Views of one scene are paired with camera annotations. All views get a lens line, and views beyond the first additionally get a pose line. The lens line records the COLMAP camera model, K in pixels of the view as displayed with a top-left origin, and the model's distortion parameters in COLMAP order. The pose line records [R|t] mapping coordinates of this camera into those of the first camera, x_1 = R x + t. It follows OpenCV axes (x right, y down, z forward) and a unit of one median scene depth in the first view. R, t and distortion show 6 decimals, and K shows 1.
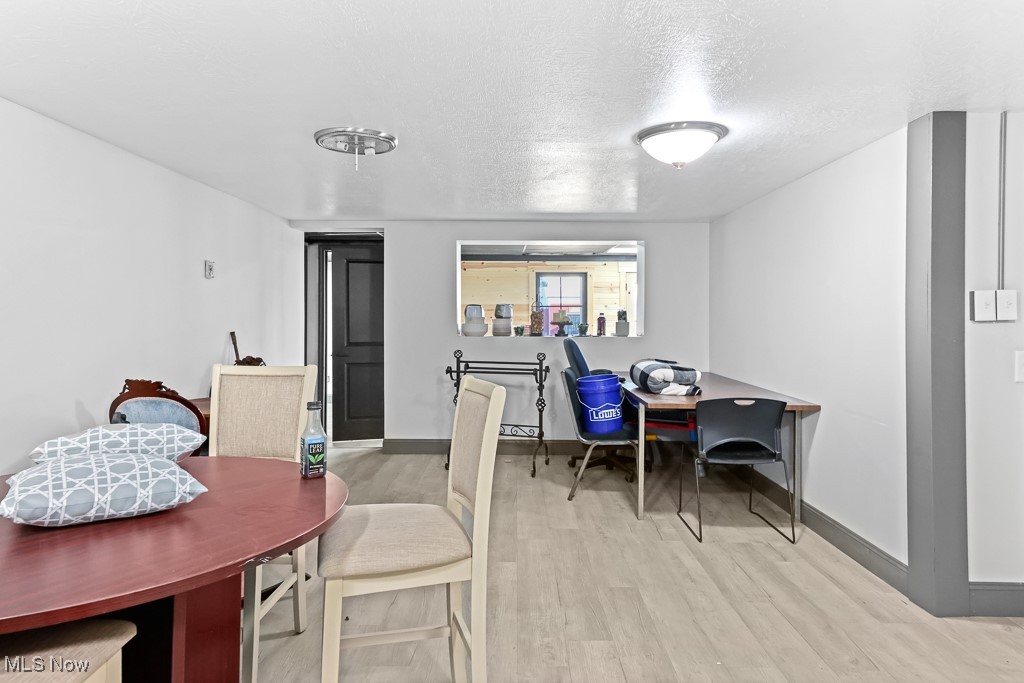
lens RADIAL K [[624.3, 0, 509.6], [0, 624.3, 324.7], [0, 0, 1]] dist [0.001494, 0.000291]
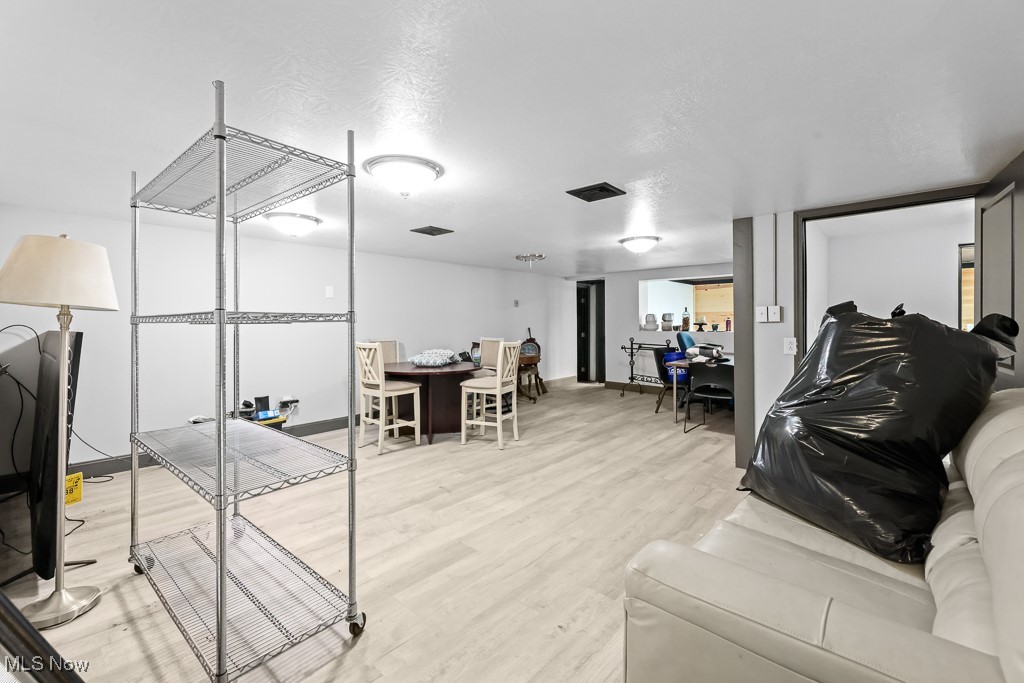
lens RADIAL K [[429.8, 0, 503.8], [0, 429.8, 323.9], [0, 0, 1]] dist [0.004039, 0.000211]
pose [[0.744802, -0.003851, -0.667275, 0.517451], [0.001803, 0.999991, -0.003758, 0.001728], [0.667284, 0.001596, 0.744802, -0.270313]]
